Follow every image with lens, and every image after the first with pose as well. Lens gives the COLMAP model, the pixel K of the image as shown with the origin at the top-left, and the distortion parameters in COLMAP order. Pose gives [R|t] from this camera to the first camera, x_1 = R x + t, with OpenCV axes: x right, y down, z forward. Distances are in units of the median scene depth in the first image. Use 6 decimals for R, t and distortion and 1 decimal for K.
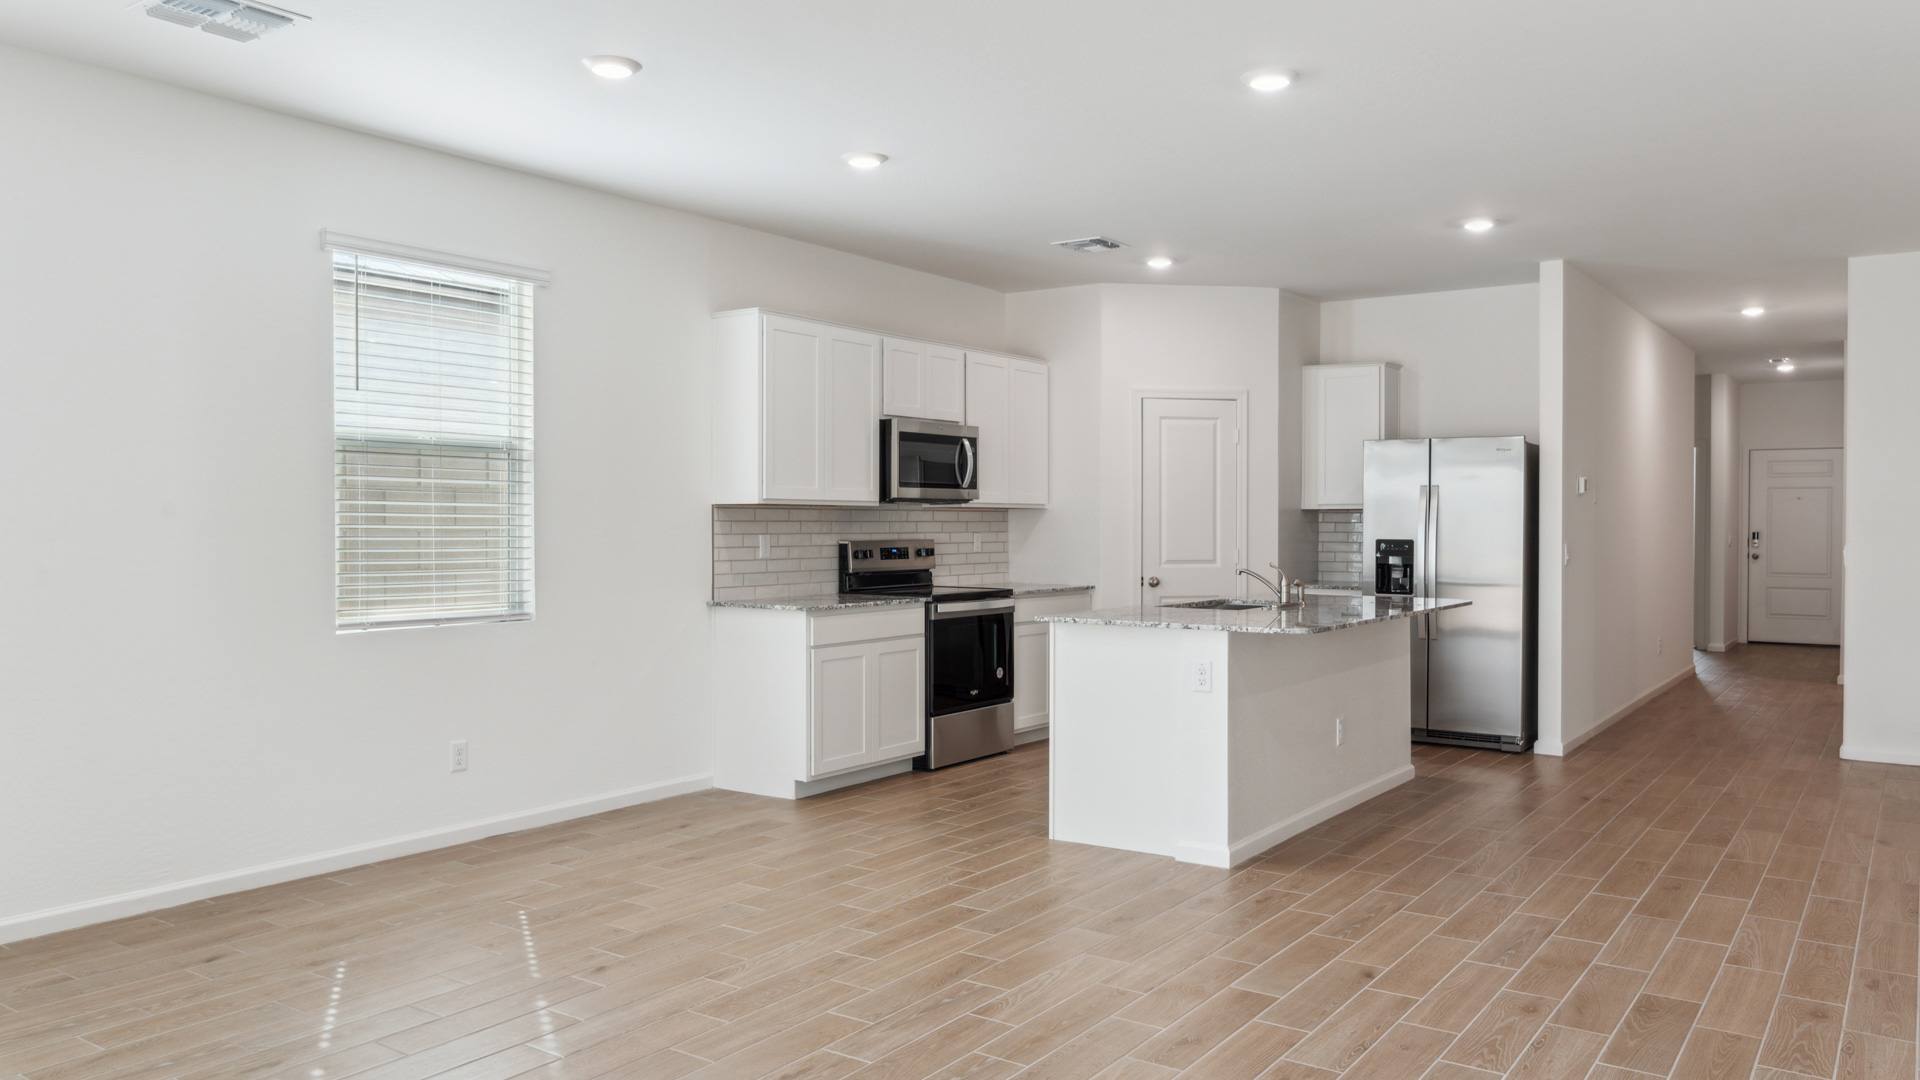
lens RADIAL K [[1390.5, 0, 963.6], [0, 1390.5, 528.5], [0, 0, 1]] dist [-0.003762, -0.000572]
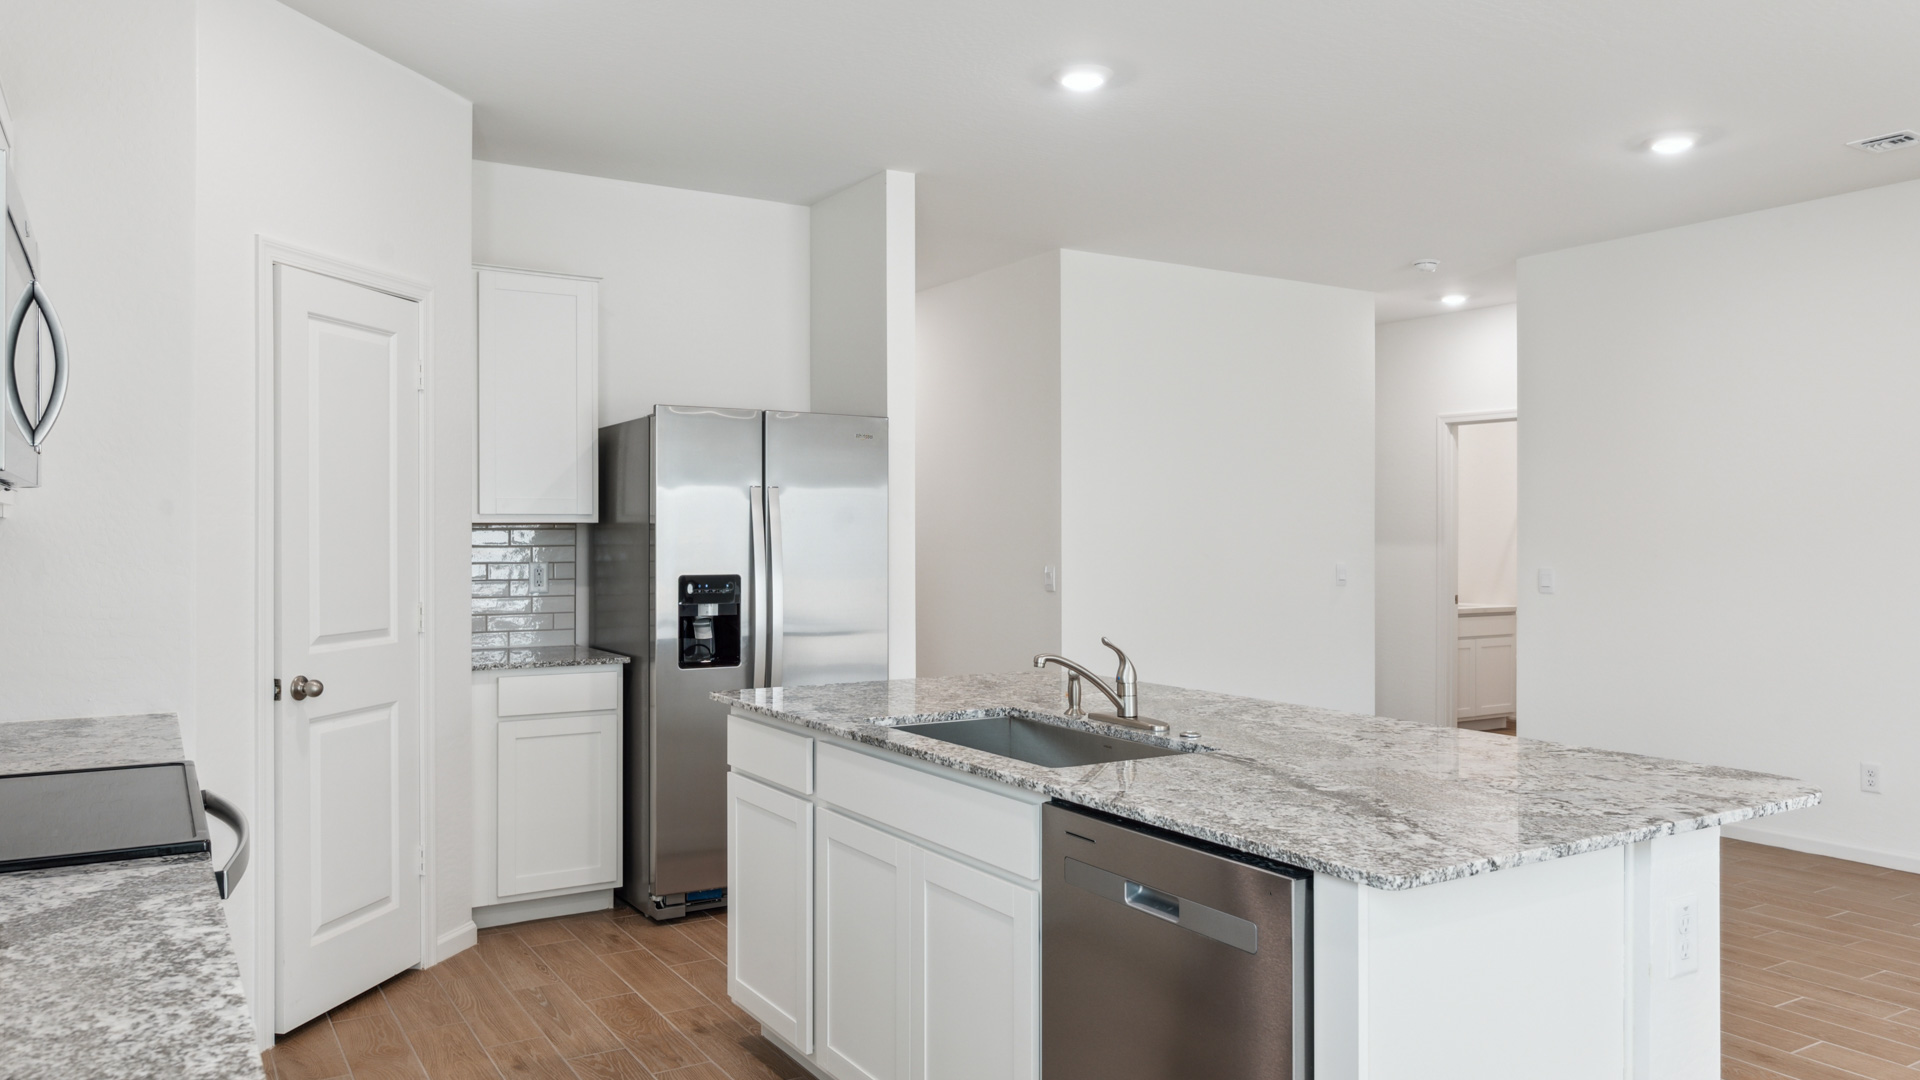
lens RADIAL K [[1342.7, 0, 958.7], [0, 1342.7, 524.6], [0, 0, 1]] dist [-0.017890, -0.002373]
pose [[0.396741, 0.004745, 0.917918, -0.191569], [0.006583, 0.999946, -0.008015, -0.009199], [-0.917907, 0.009222, 0.396688, 0.737702]]
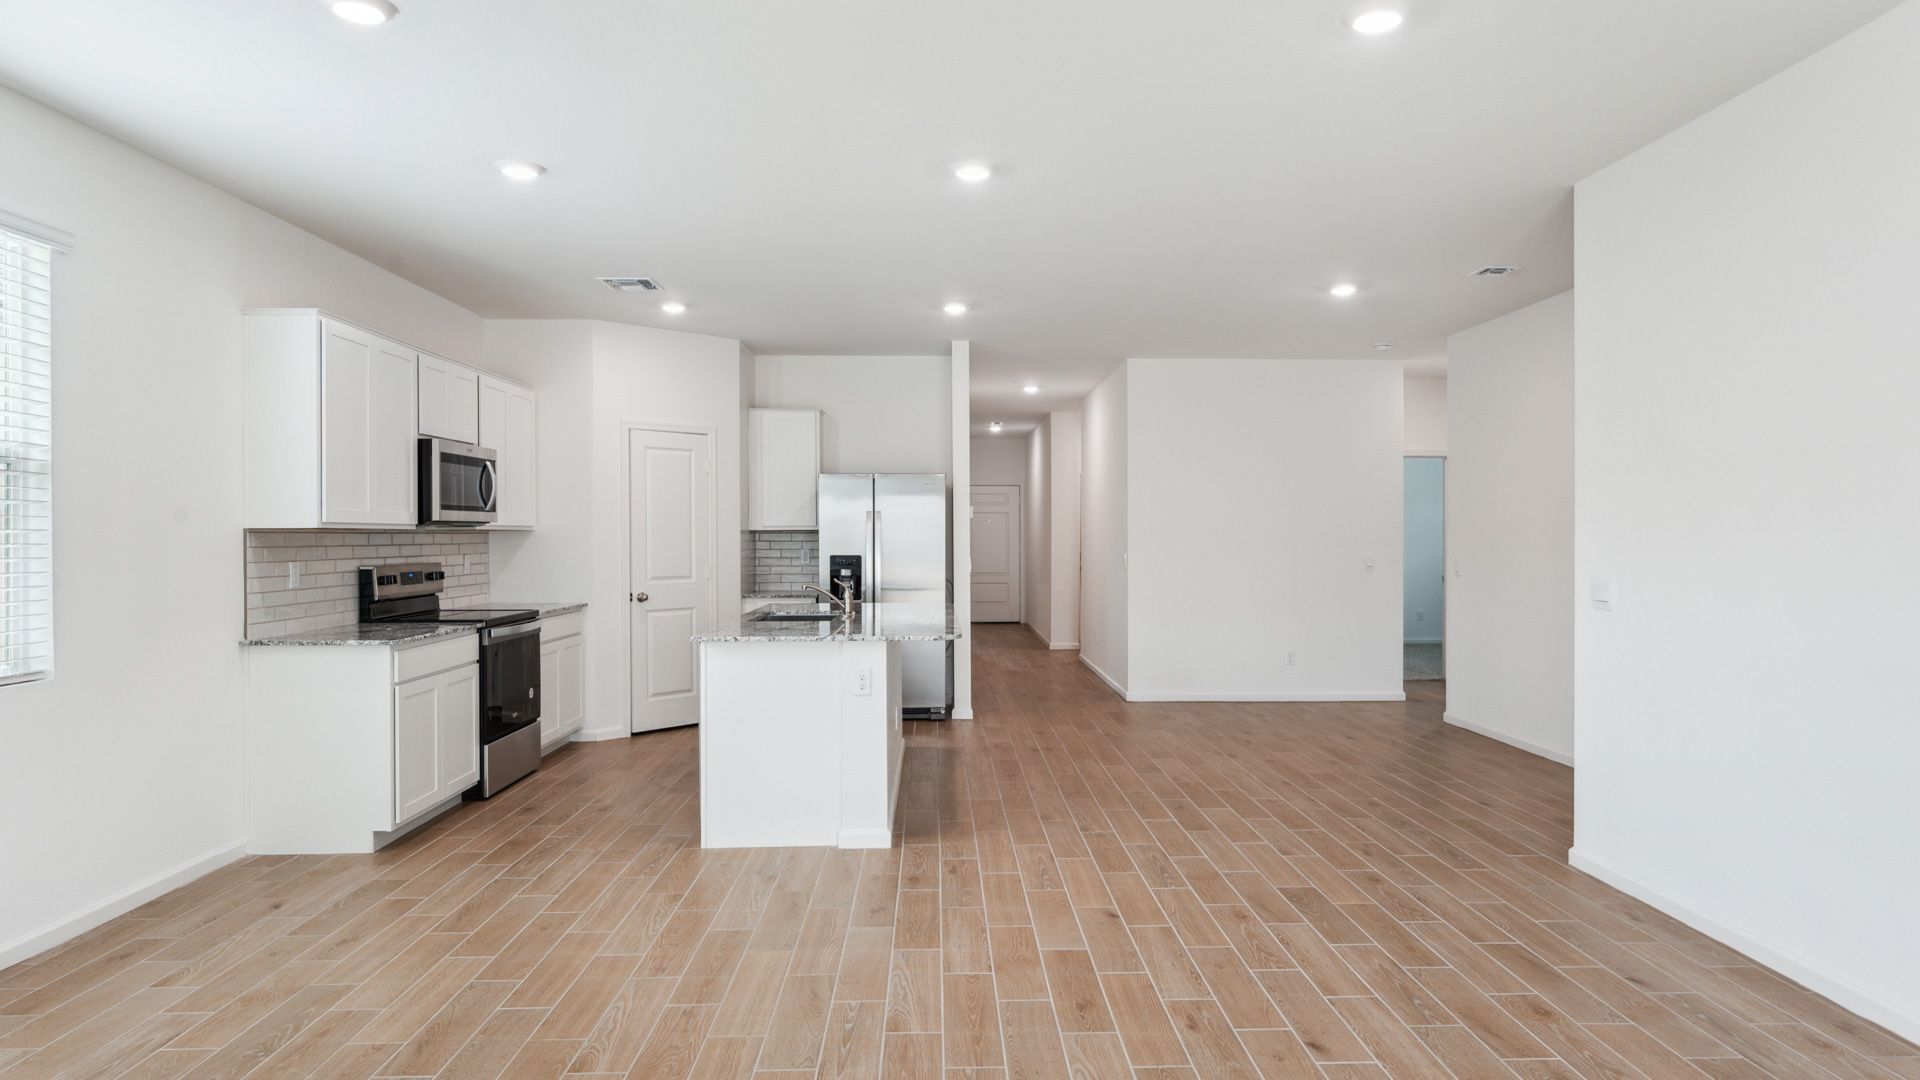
lens RADIAL K [[1140.0, 0, 967.6], [0, 1140.0, 530.9], [0, 0, 1]] dist [0.001196, -0.000966]
pose [[0.801200, -0.002827, 0.598390, -0.223025], [0.008600, 0.999940, -0.006791, -0.006378], [-0.598335, 0.010587, 0.801176, 0.145034]]
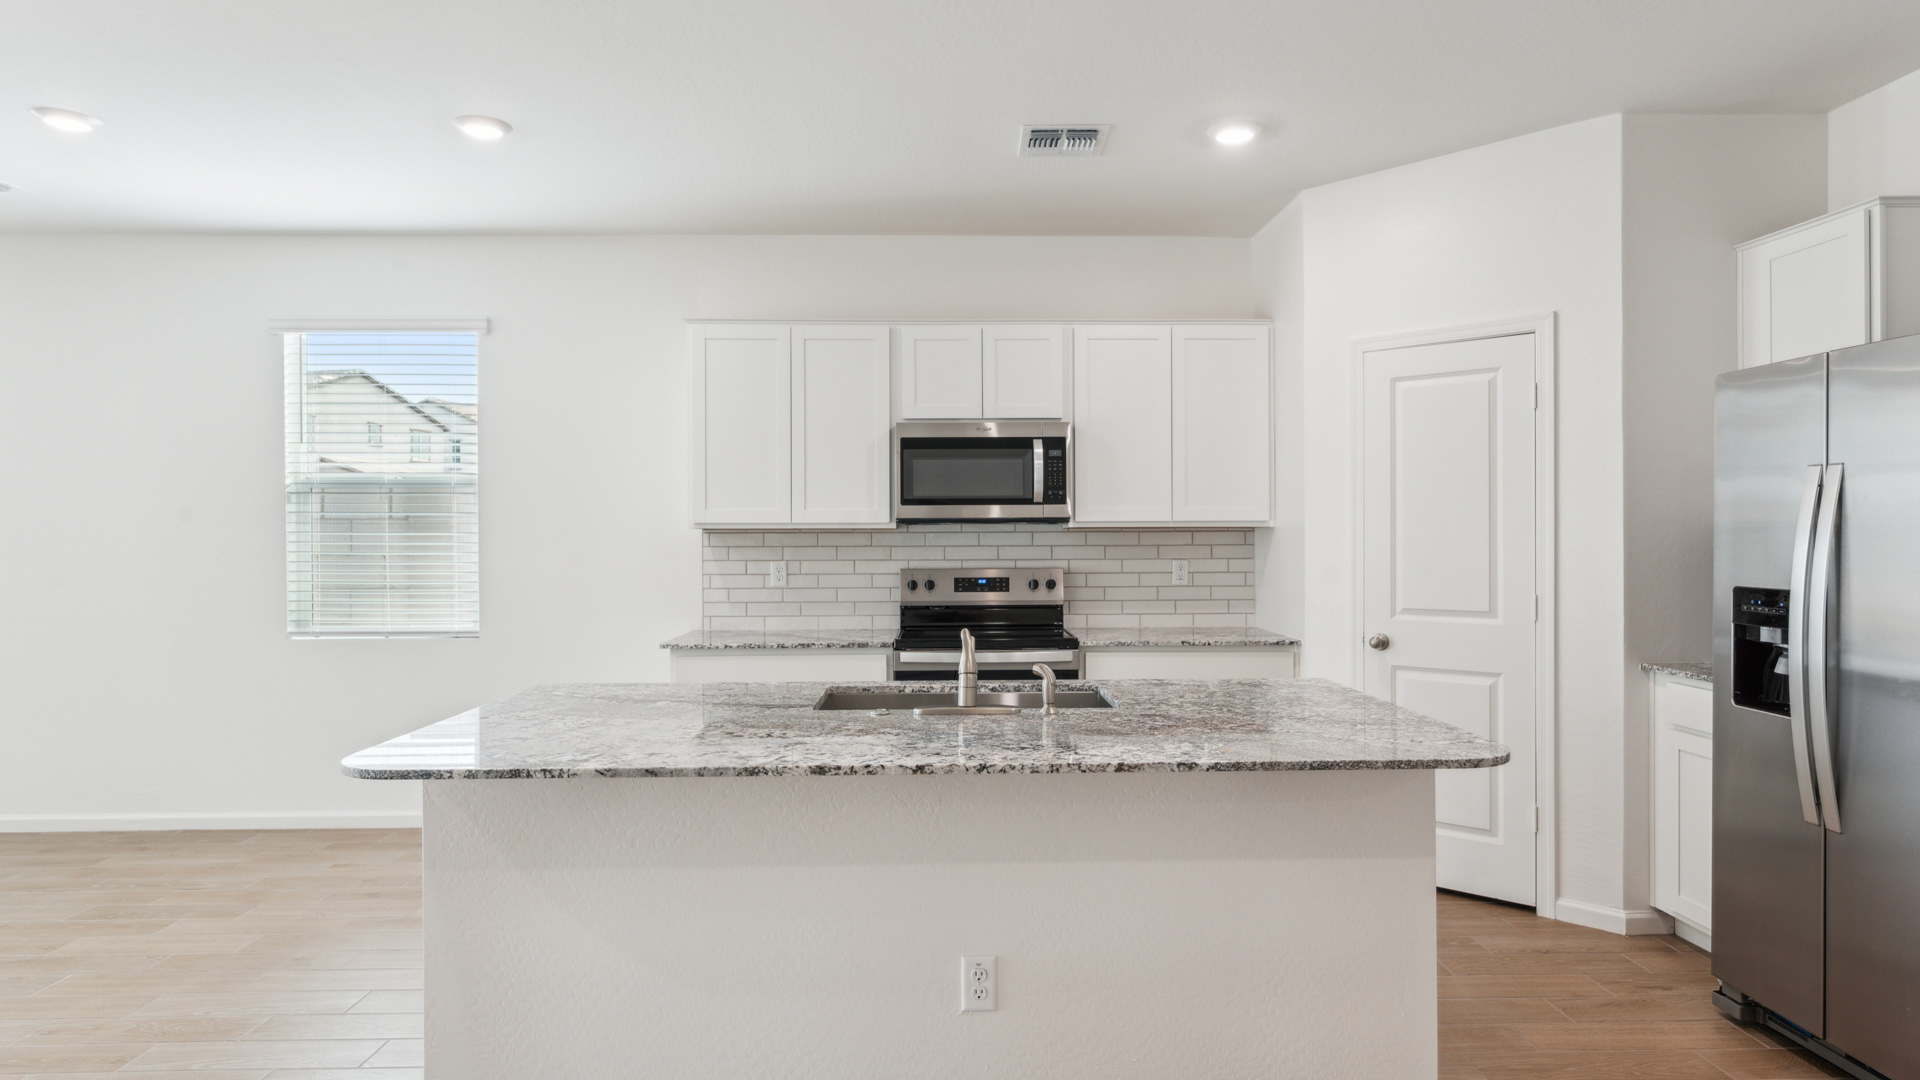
lens RADIAL K [[1060.1, 0, 960.0], [0, 1060.1, 540.0], [0, 0, 1]] dist [-0.001679, -0.000476]
pose [[0.593790, -0.001071, -0.804619, 0.471868], [0.000608, 0.999999, -0.000883, -0.008538], [0.804620, 0.000035, 0.593790, 0.643133]]
